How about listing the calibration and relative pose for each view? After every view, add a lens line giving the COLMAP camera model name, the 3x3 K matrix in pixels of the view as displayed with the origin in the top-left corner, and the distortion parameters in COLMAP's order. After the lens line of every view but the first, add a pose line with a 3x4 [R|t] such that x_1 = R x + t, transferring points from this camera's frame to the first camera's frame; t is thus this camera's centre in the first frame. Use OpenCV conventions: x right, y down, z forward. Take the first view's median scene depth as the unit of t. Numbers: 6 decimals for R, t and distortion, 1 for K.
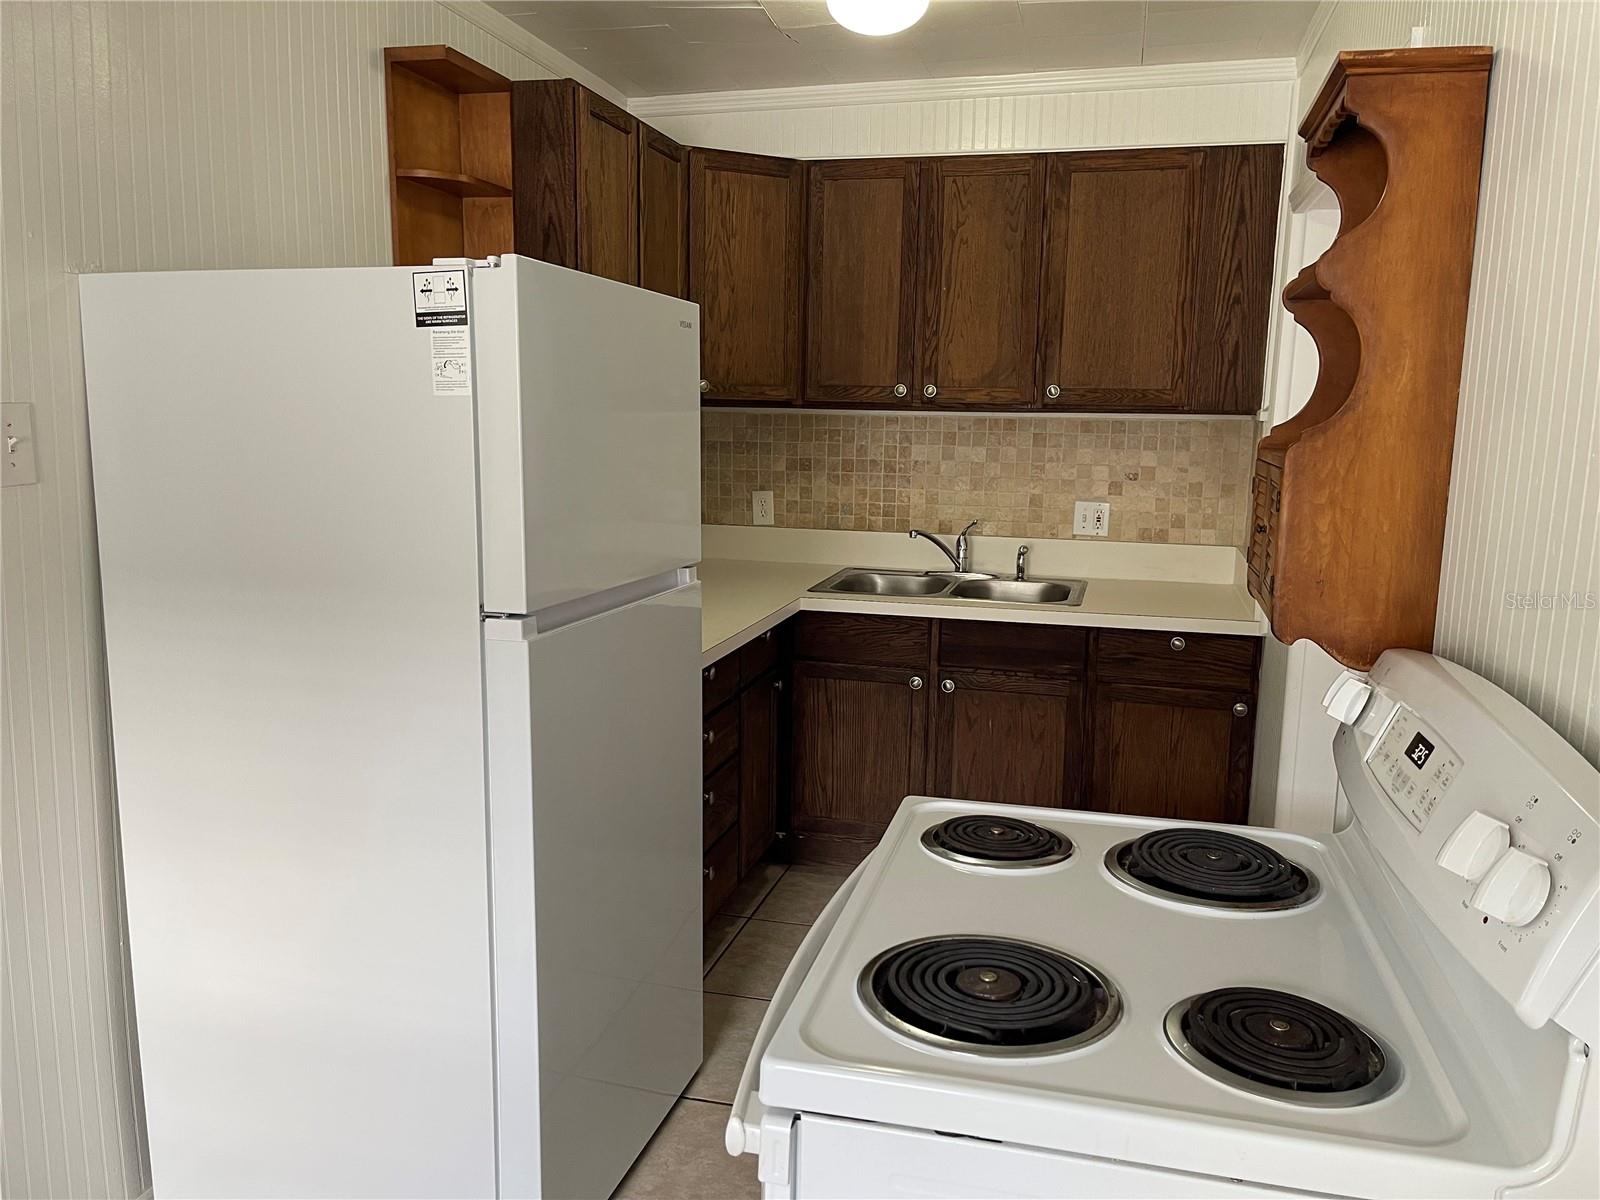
lens RADIAL K [[1205.8, 0, 801.2], [0, 1205.8, 600.6], [0, 0, 1]] dist [0.048300, -0.006713]
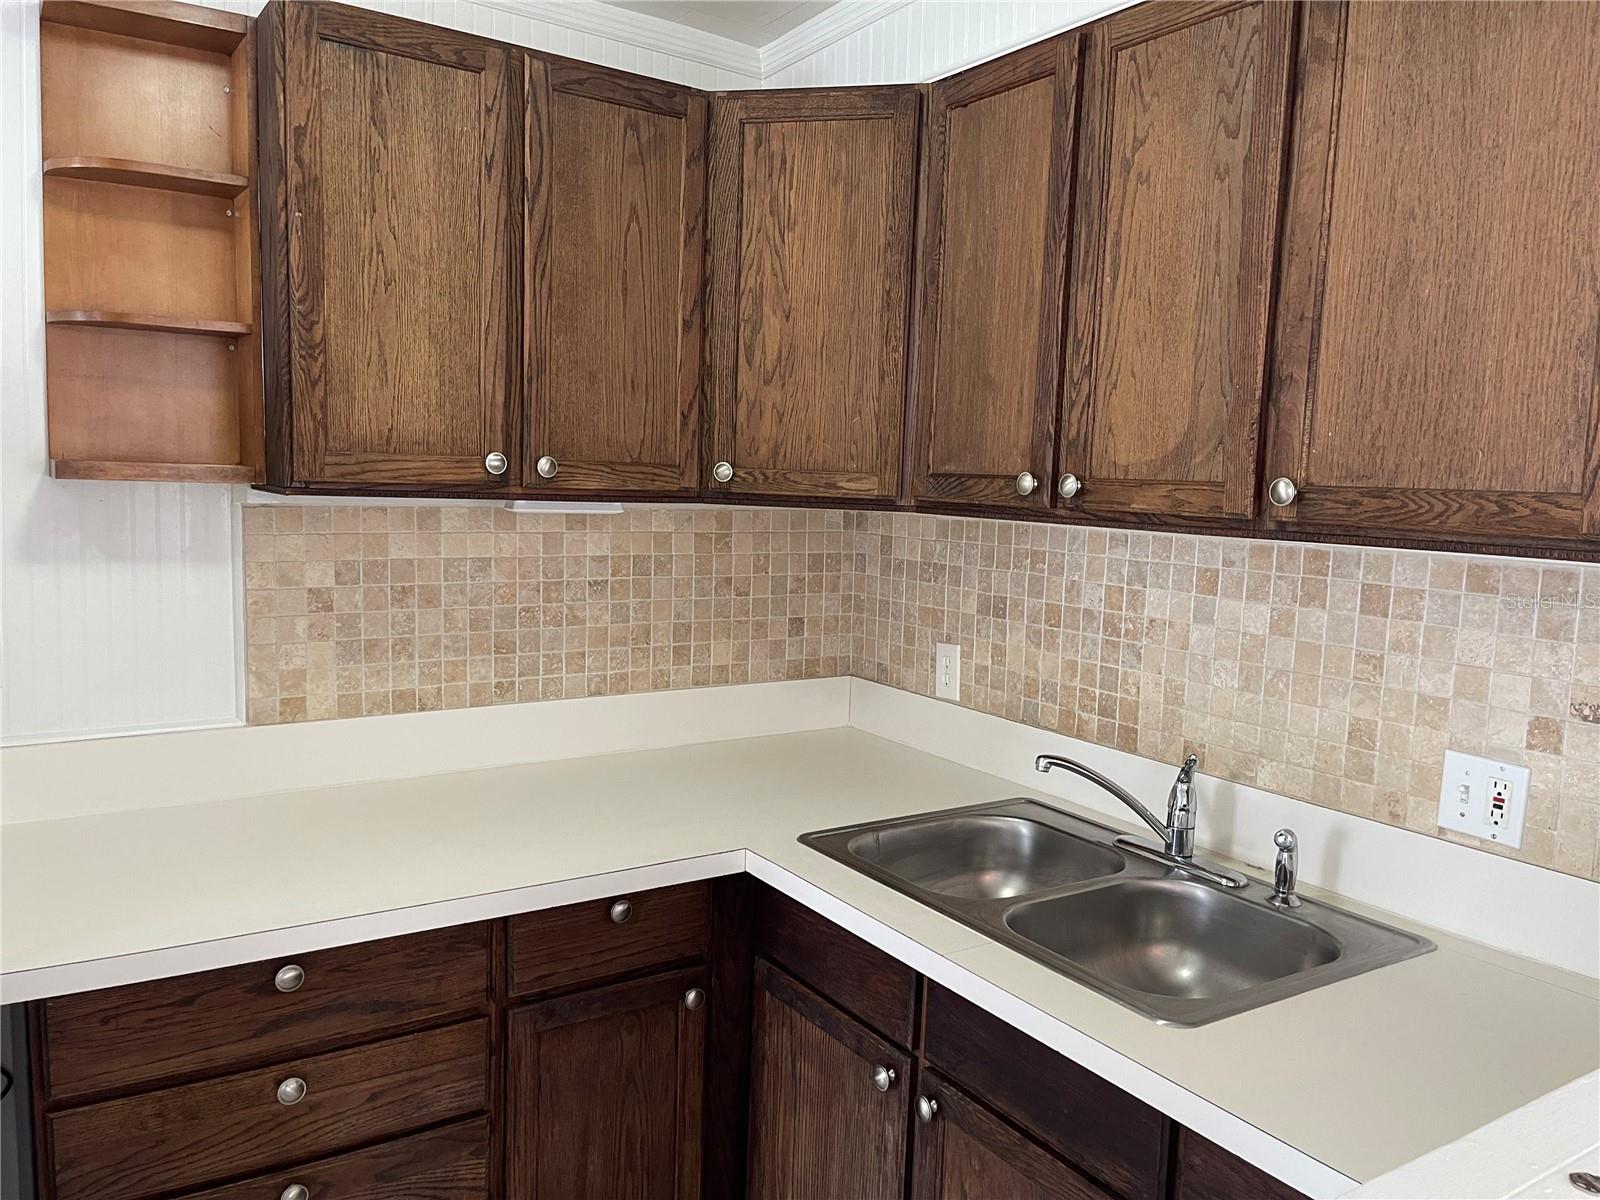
lens RADIAL K [[1205.8, 0, 800.6], [0, 1205.8, 604.8], [0, 0, 1]] dist [0.048300, -0.006713]
pose [[0.750655, 0.082211, -0.655560, 0.335609], [-0.127222, 0.991645, -0.021319, -0.095079], [0.648330, 0.099405, 0.754842, 0.527579]]
